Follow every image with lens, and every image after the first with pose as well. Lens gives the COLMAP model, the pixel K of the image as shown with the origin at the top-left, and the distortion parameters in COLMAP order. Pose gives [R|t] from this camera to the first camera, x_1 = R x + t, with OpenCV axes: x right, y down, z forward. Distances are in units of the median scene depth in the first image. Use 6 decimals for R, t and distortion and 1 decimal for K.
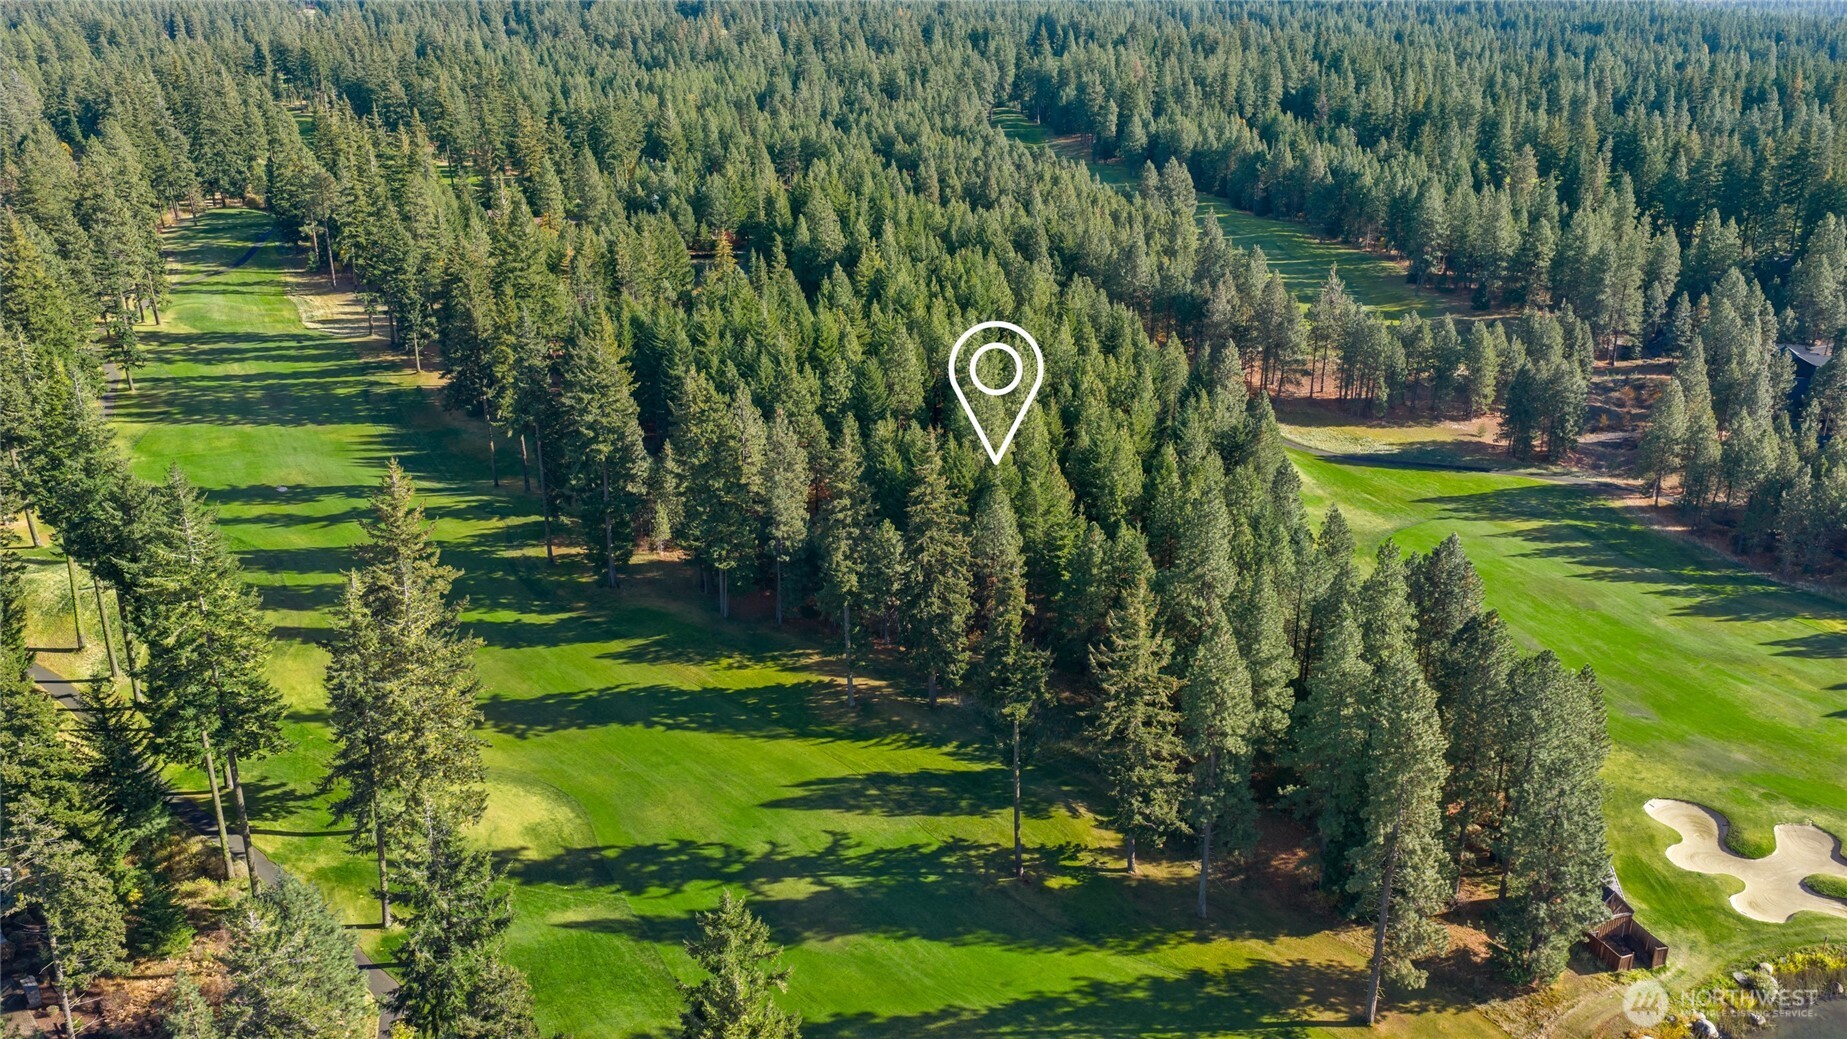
lens RADIAL K [[1501.5, 0, 923.5], [0, 1501.5, 519.5], [0, 0, 1]] dist [0.017534, -0.010304]
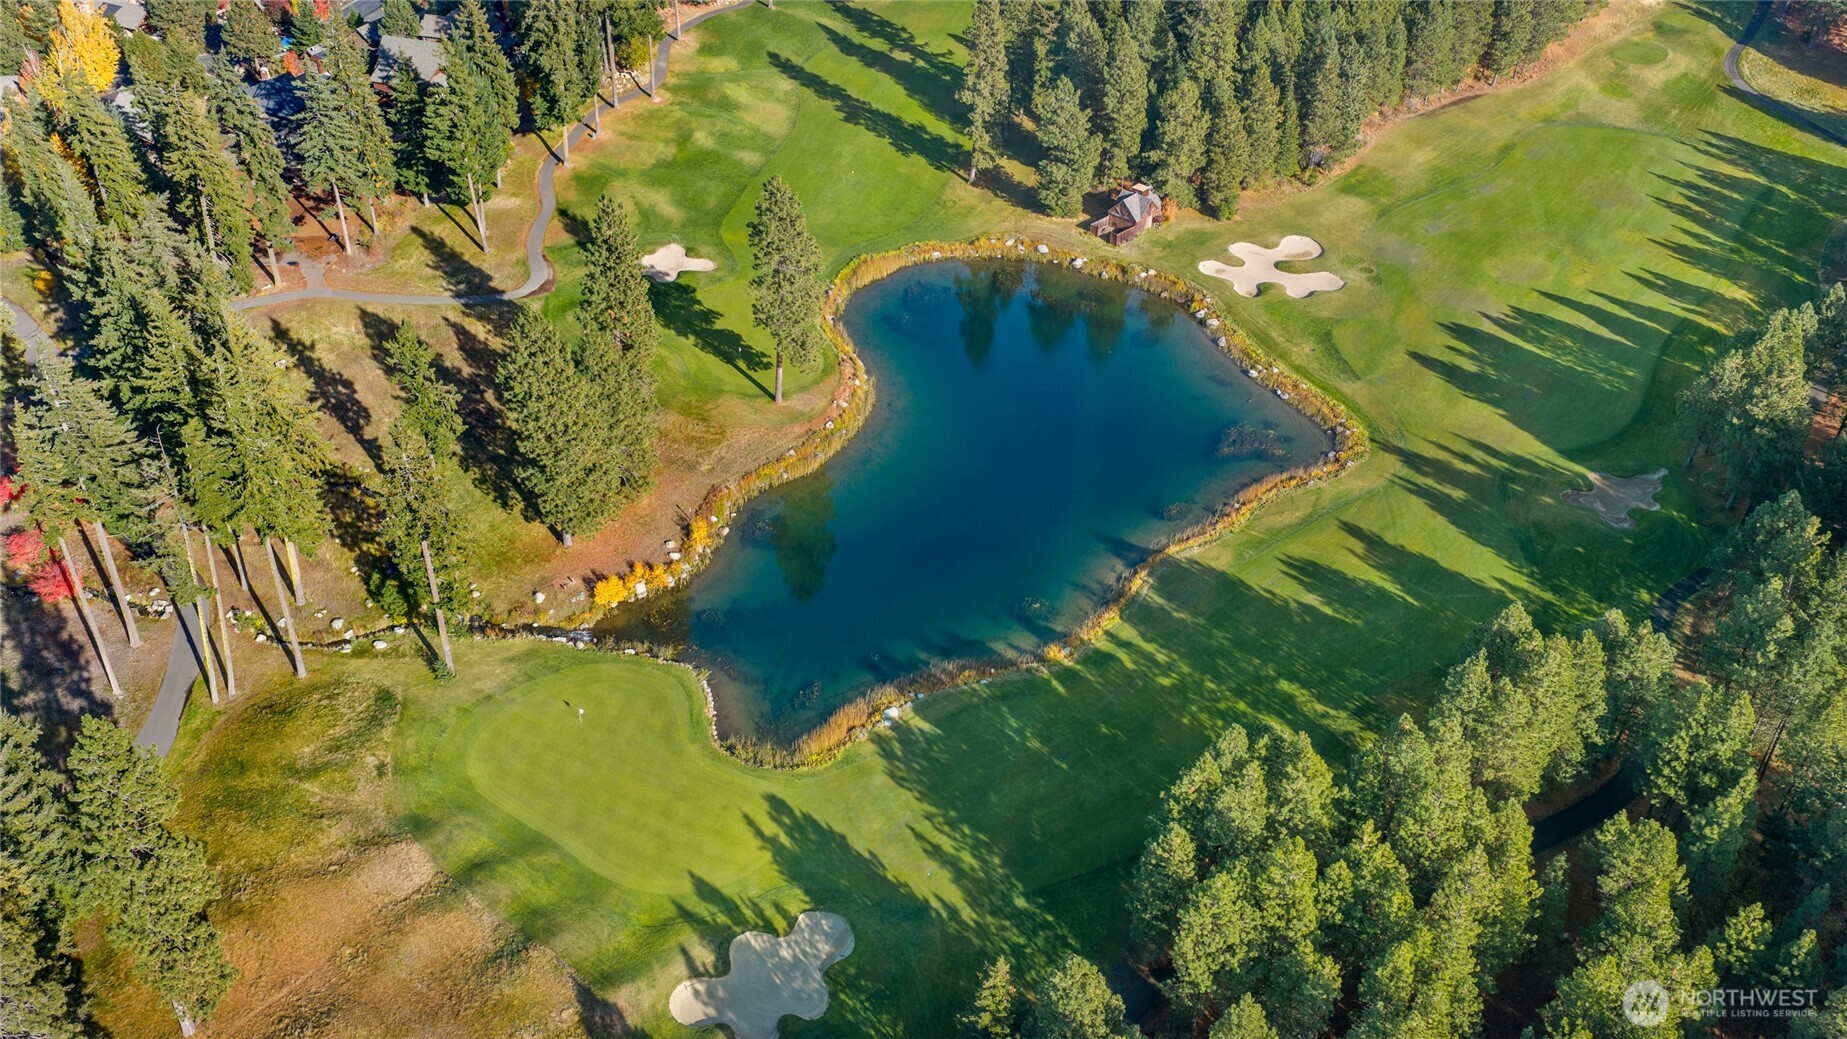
lens RADIAL K [[1506.5, 0, 923.5], [0, 1506.5, 519.5], [0, 0, 1]] dist [0.054655, -0.097351]
pose [[0.507645, 0.529958, -0.679294, 0.739046], [-0.324161, 0.847992, 0.419320, -0.040353], [0.798258, 0.007335, 0.602270, -0.091623]]
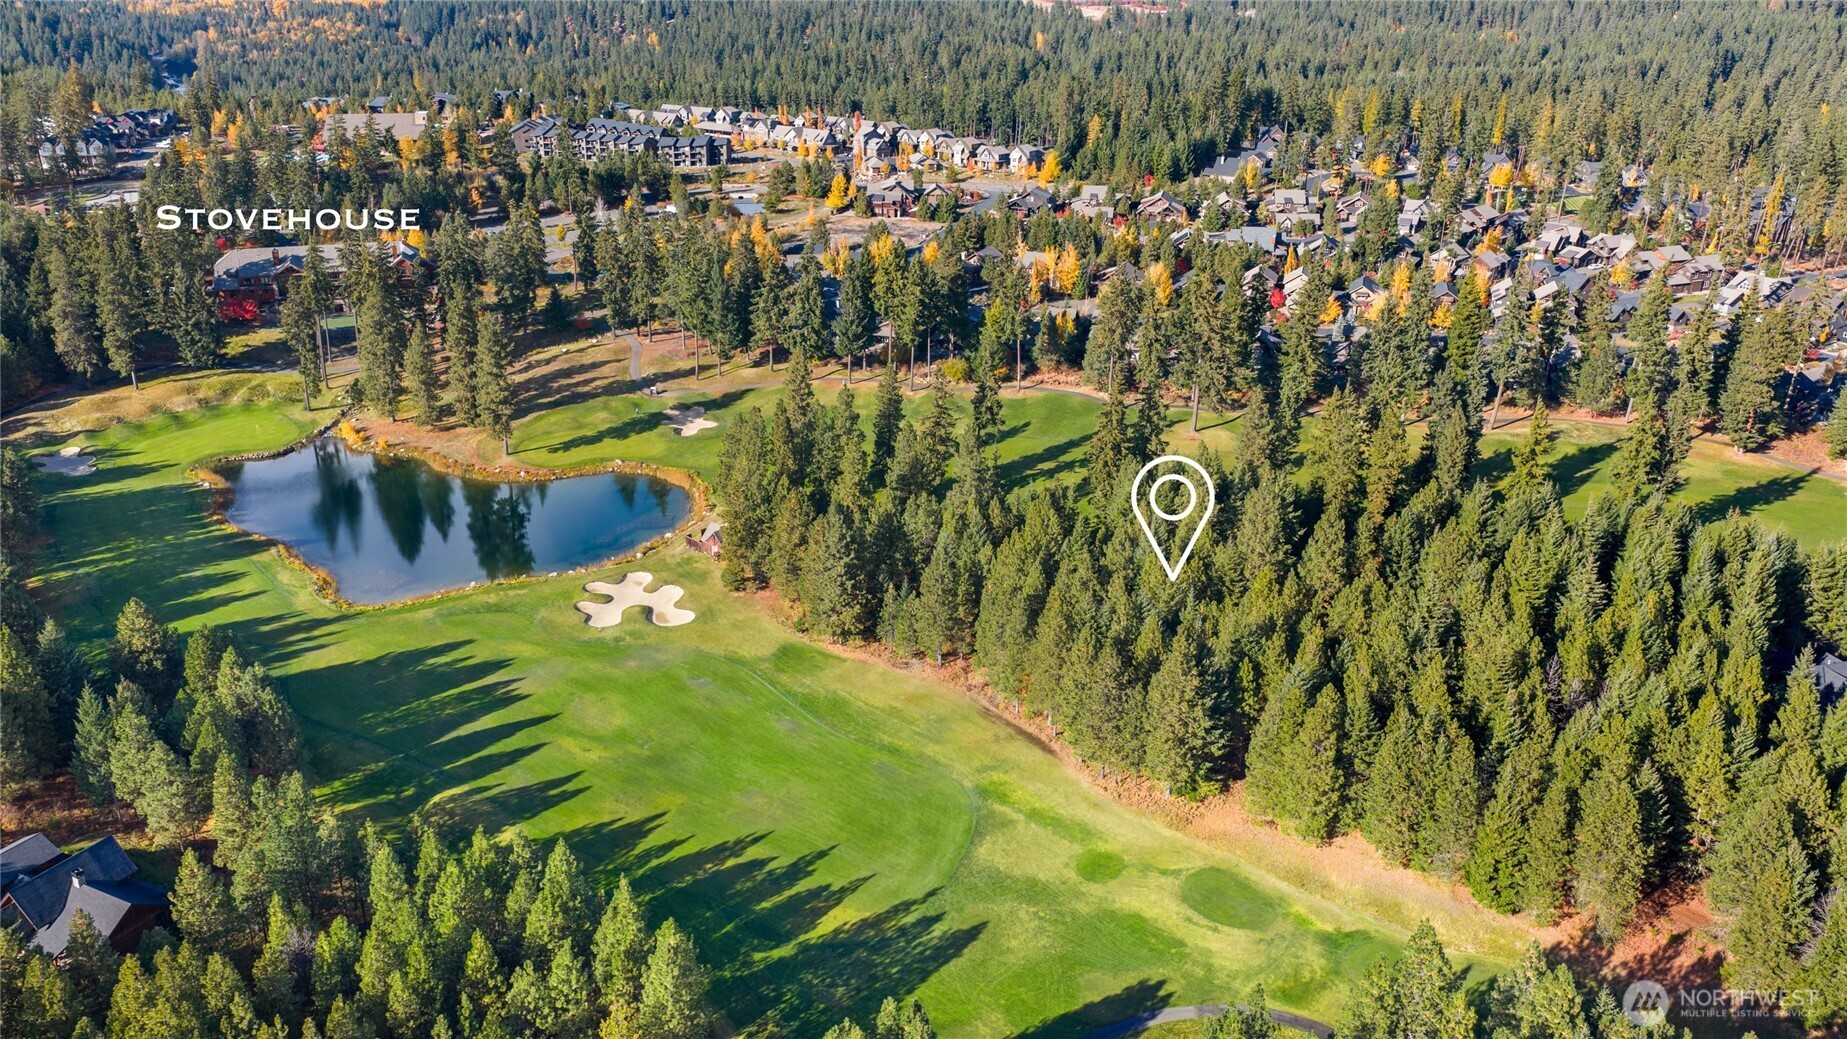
lens RADIAL K [[1501.5, 0, 923.5], [0, 1501.5, 519.5], [0, 0, 1]] dist [0.017534, -0.010304]
pose [[-0.846904, 0.188627, -0.497166, 0.532942], [-0.213706, 0.735399, 0.643054, -0.490780], [0.486912, 0.650852, -0.582501, 1.010643]]
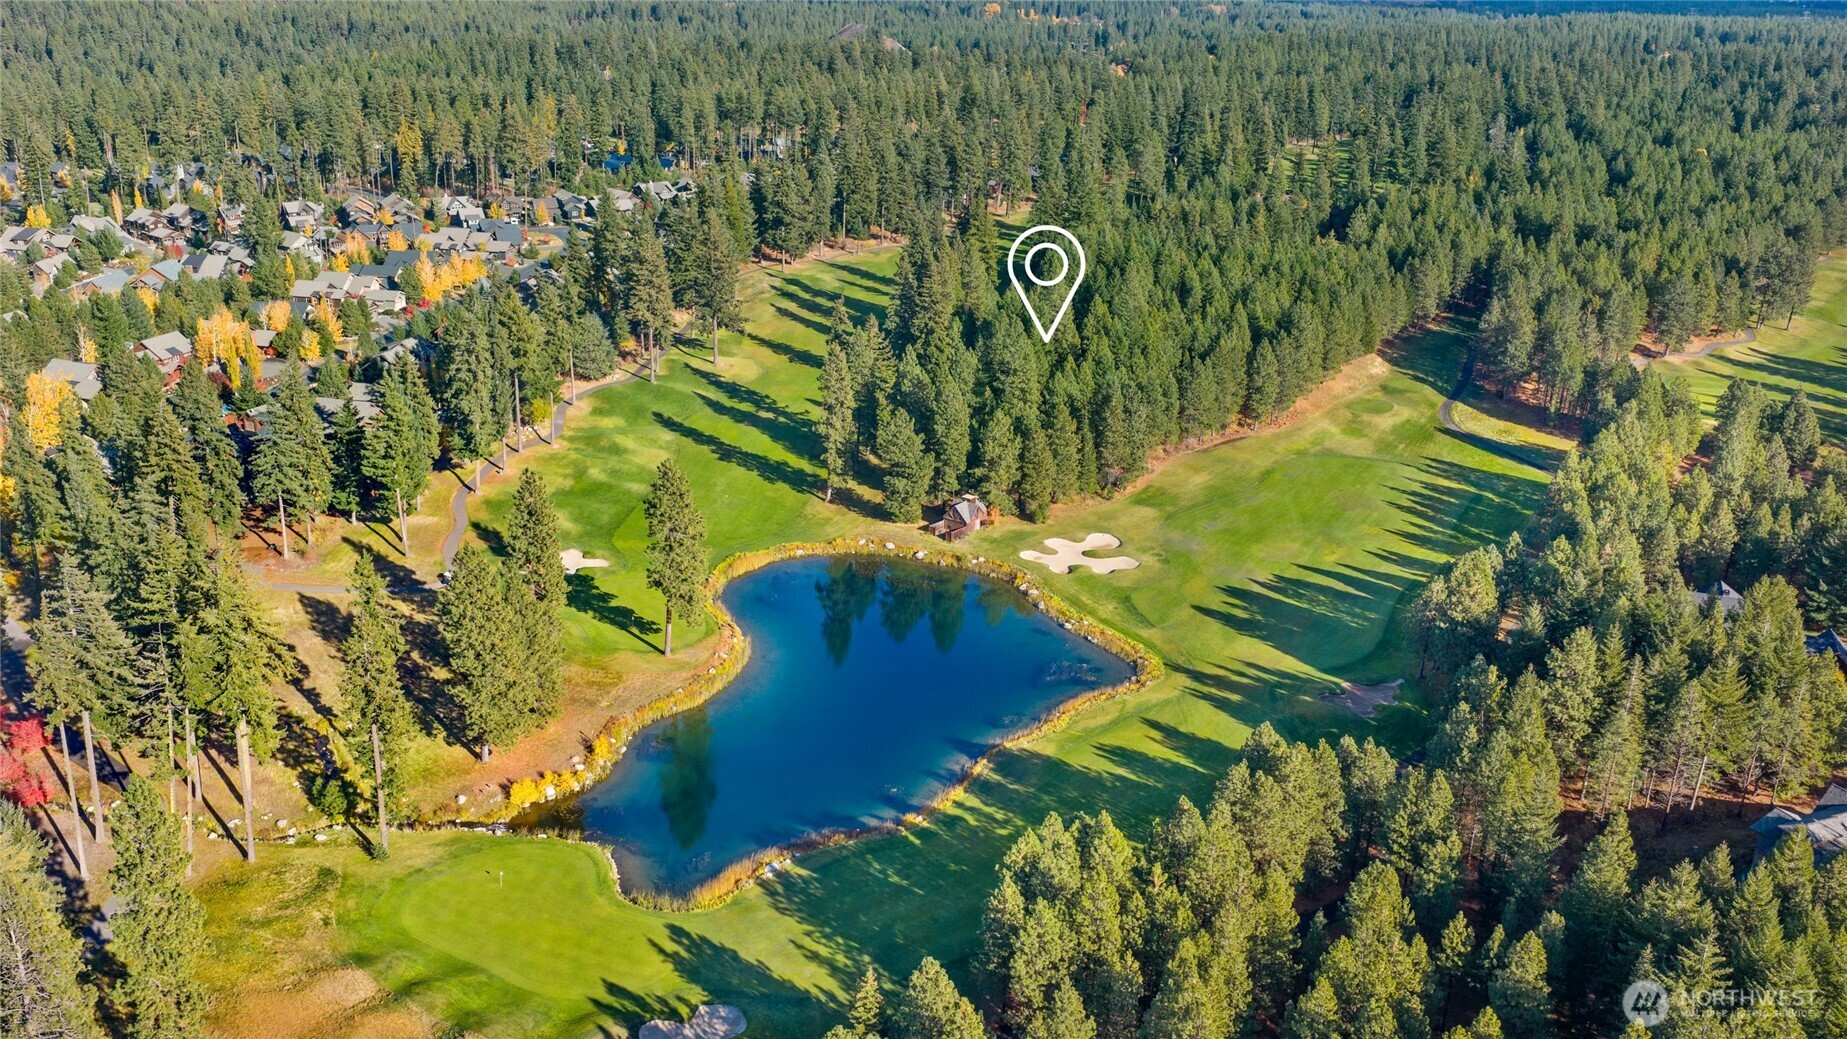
lens RADIAL K [[1506.5, 0, 923.5], [0, 1506.5, 519.5], [0, 0, 1]] dist [0.054655, -0.097351]
pose [[0.588952, 0.300497, -0.750225, 0.859435], [-0.316071, 0.940008, 0.128387, 0.005641], [0.743798, 0.161510, 0.648598, -0.155798]]
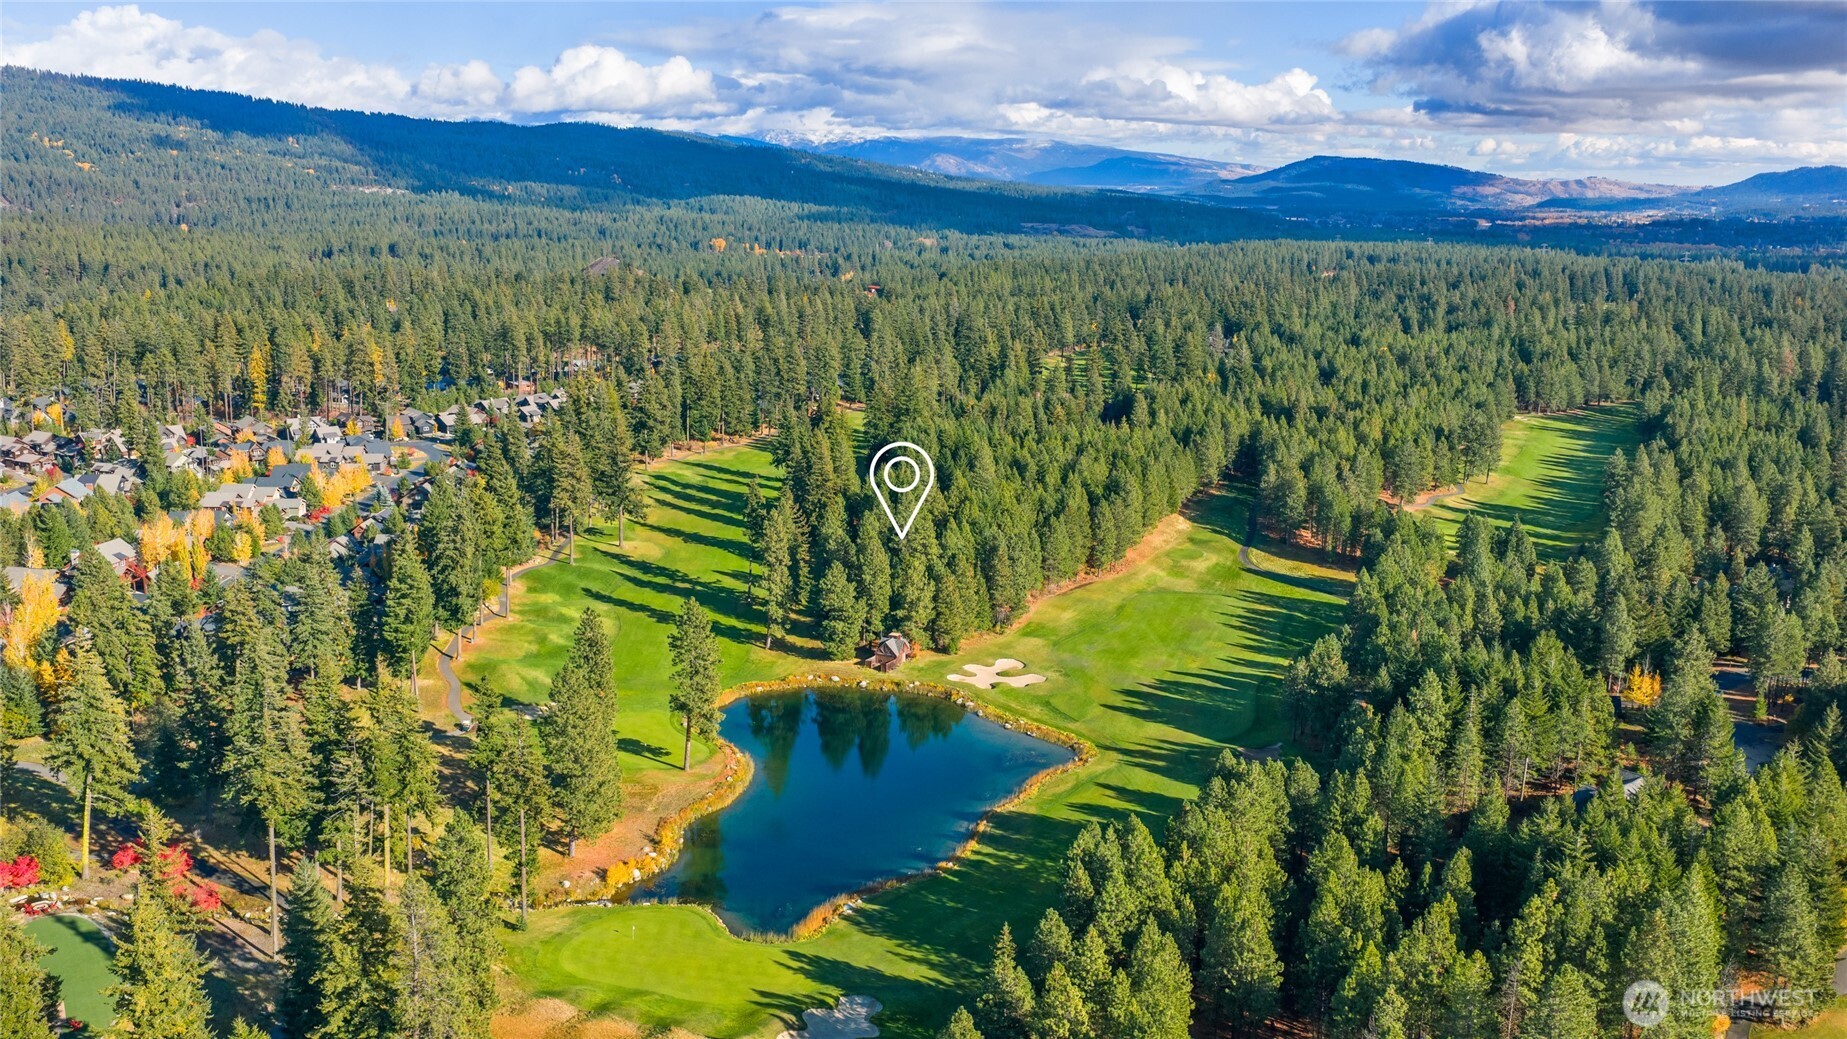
lens RADIAL K [[1506.5, 0, 923.5], [0, 1506.5, 519.5], [0, 0, 1]] dist [0.054655, -0.097351]
pose [[0.732780, 0.157939, -0.661882, 0.897264], [-0.264214, 0.962413, -0.062863, 0.083516], [0.627076, 0.220943, 0.746967, -0.348468]]
